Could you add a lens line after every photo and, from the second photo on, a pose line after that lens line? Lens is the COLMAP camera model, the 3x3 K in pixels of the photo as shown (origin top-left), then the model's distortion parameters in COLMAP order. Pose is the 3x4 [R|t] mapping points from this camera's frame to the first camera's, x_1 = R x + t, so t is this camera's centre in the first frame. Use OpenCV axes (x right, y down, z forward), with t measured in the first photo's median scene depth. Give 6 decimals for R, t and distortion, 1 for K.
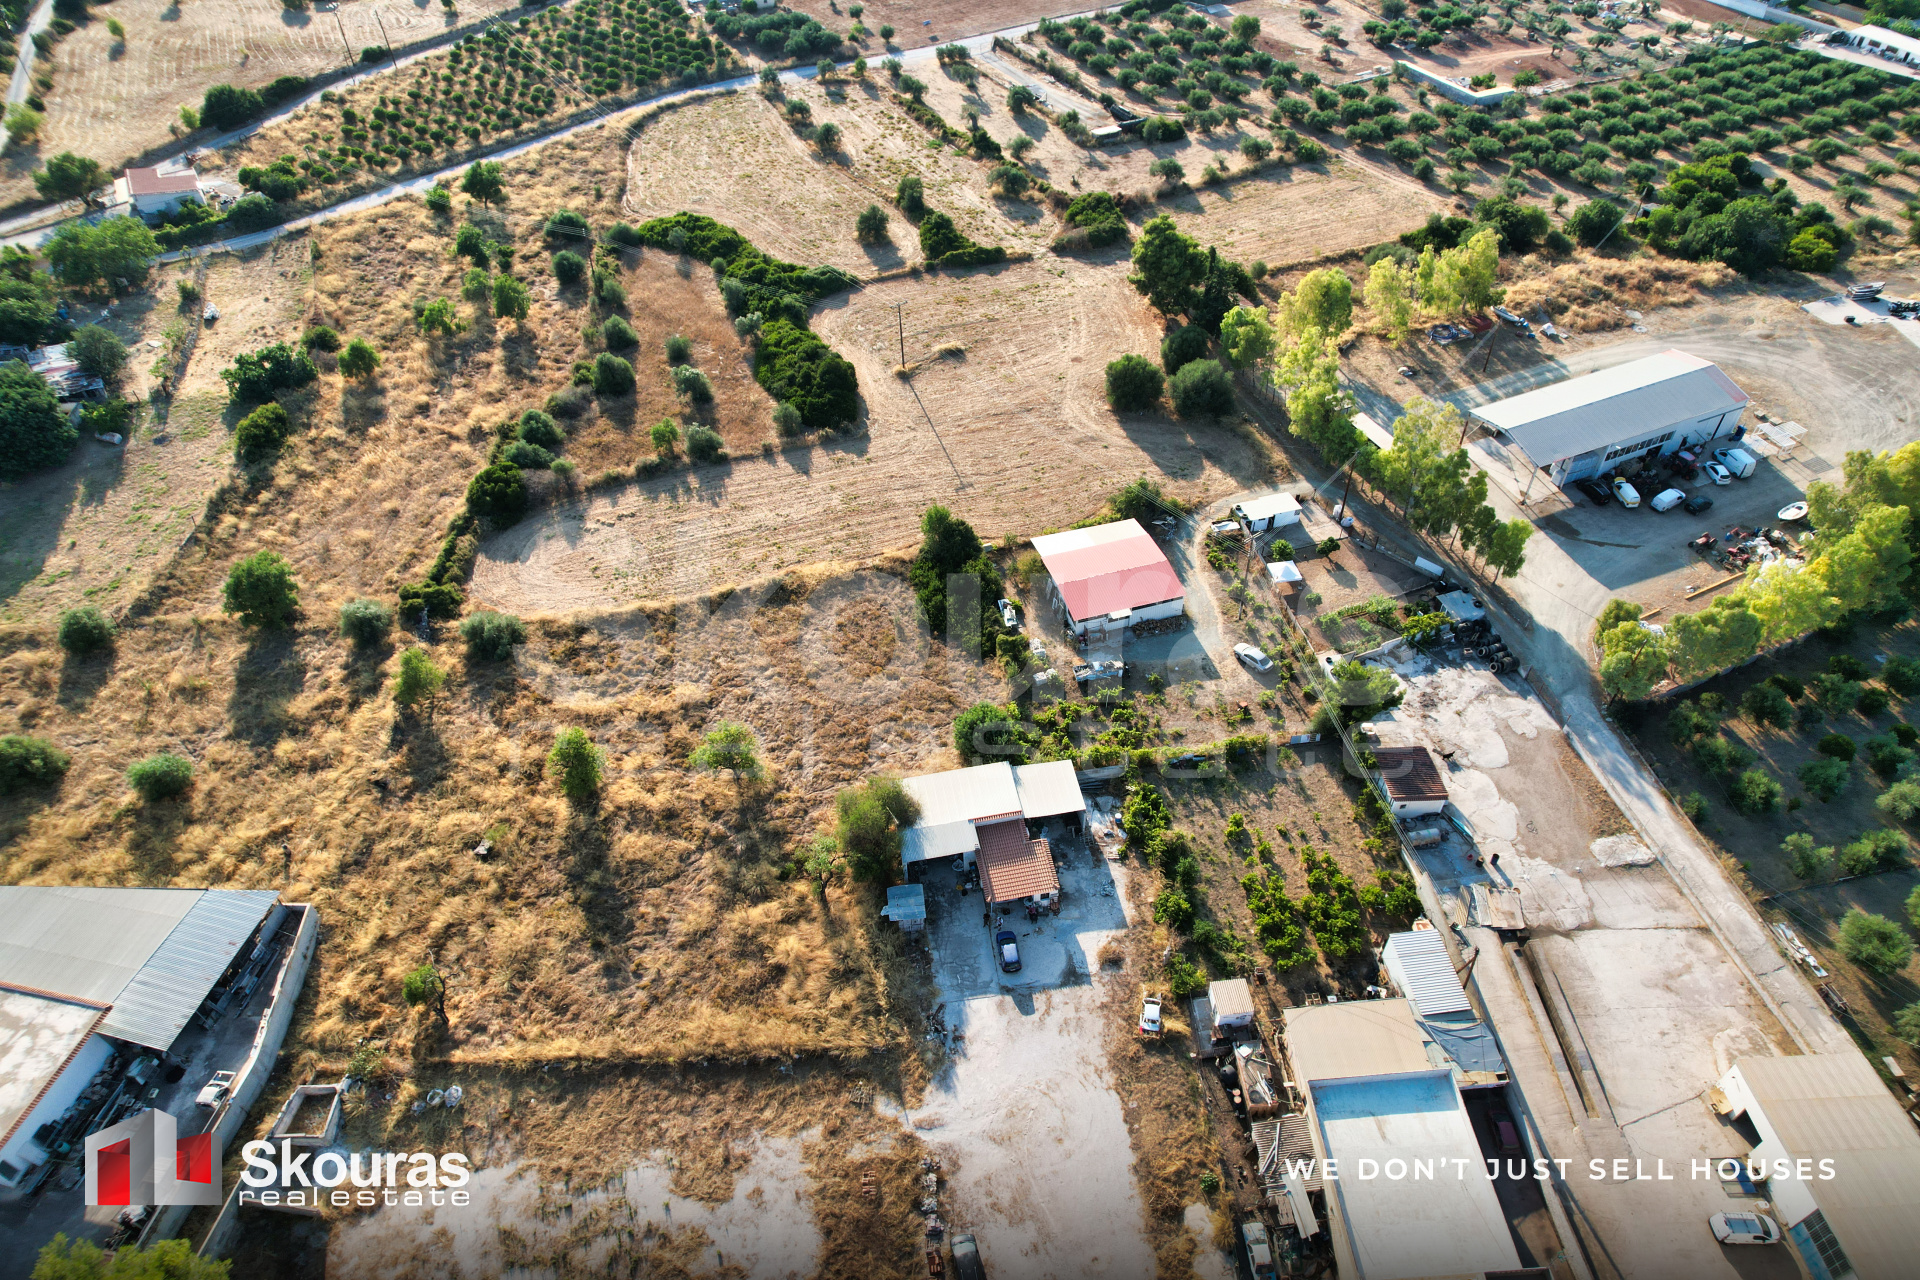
lens RADIAL K [[1224.0, 0, 968.7], [0, 1224.0, 644.2], [0, 0, 1]] dist [-0.079734, 0.072205]
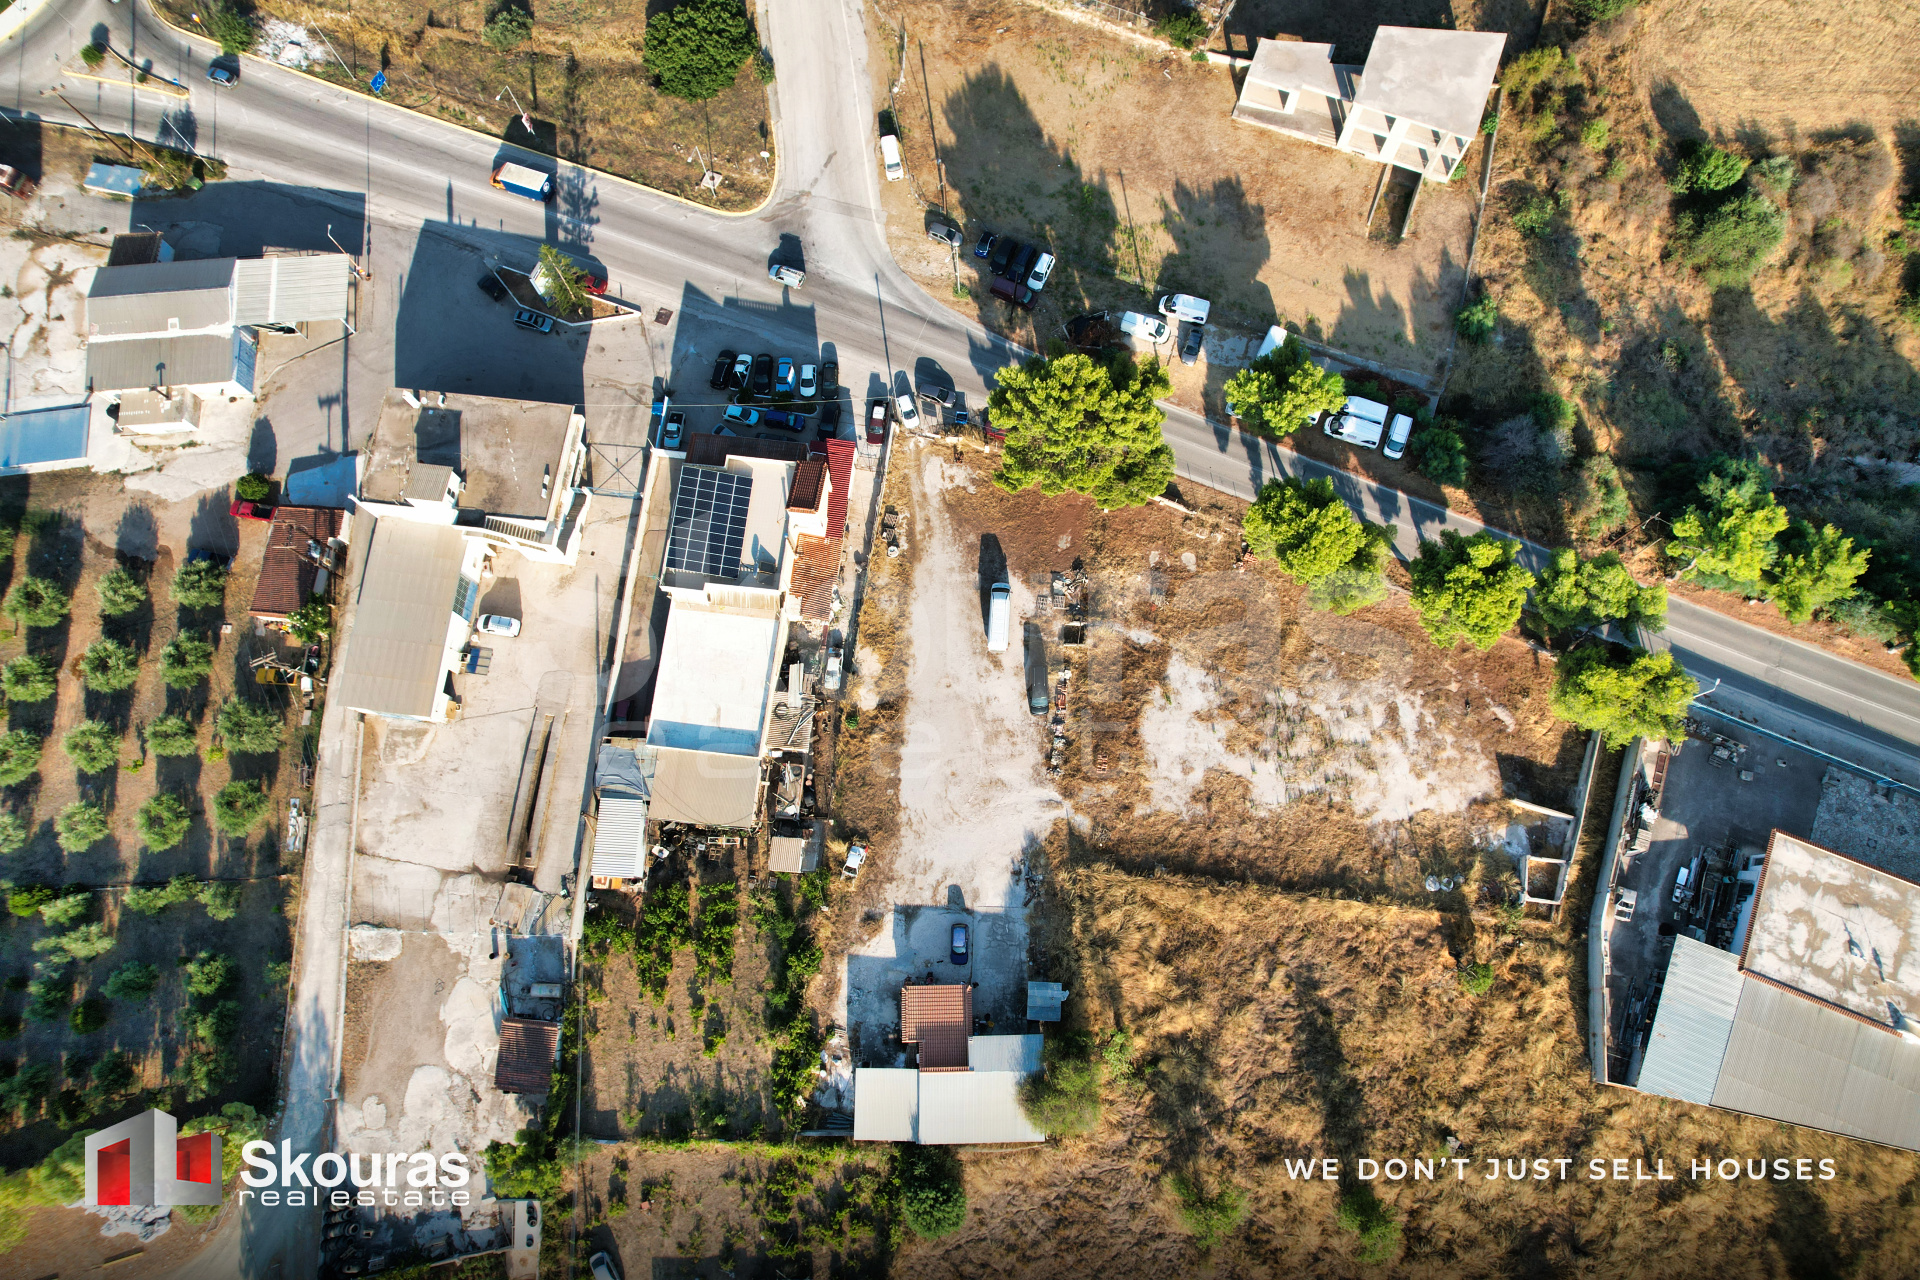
lens RADIAL K [[1224.0, 0, 968.7], [0, 1224.0, 644.2], [0, 0, 1]] dist [-0.079734, 0.072205]
pose [[-0.983593, -0.161179, 0.081033, -0.021532], [0.152025, -0.498722, 0.853326, -0.553821], [-0.097126, 0.851644, 0.515043, 0.178099]]
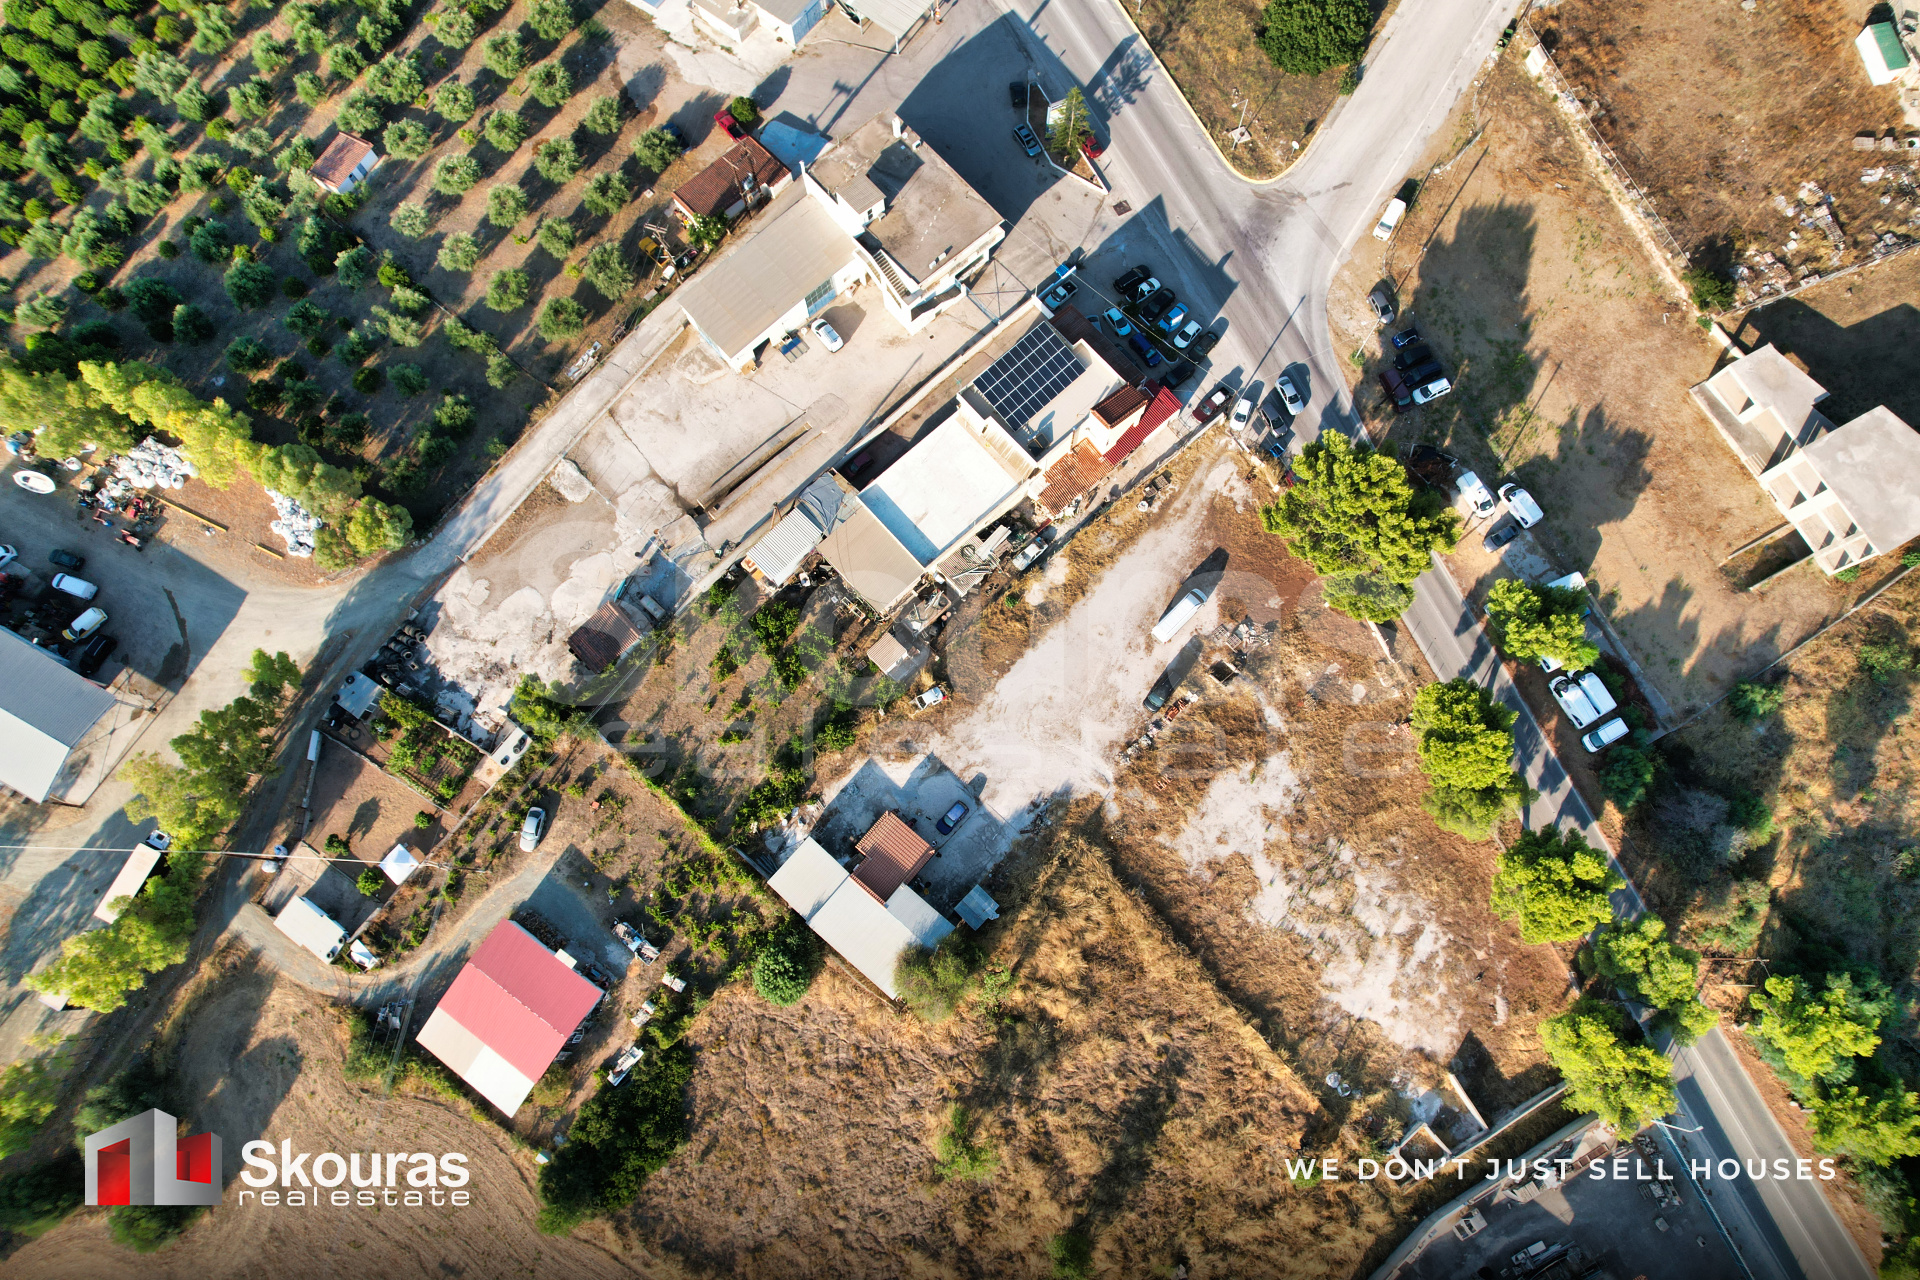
lens RADIAL K [[1224.0, 0, 968.7], [0, 1224.0, 644.2], [0, 0, 1]] dist [-0.079734, 0.072205]
pose [[-0.620589, -0.753394, 0.217411, -0.109230], [0.573095, -0.246544, 0.781523, -0.634438], [-0.535194, 0.609602, 0.584768, 0.165042]]
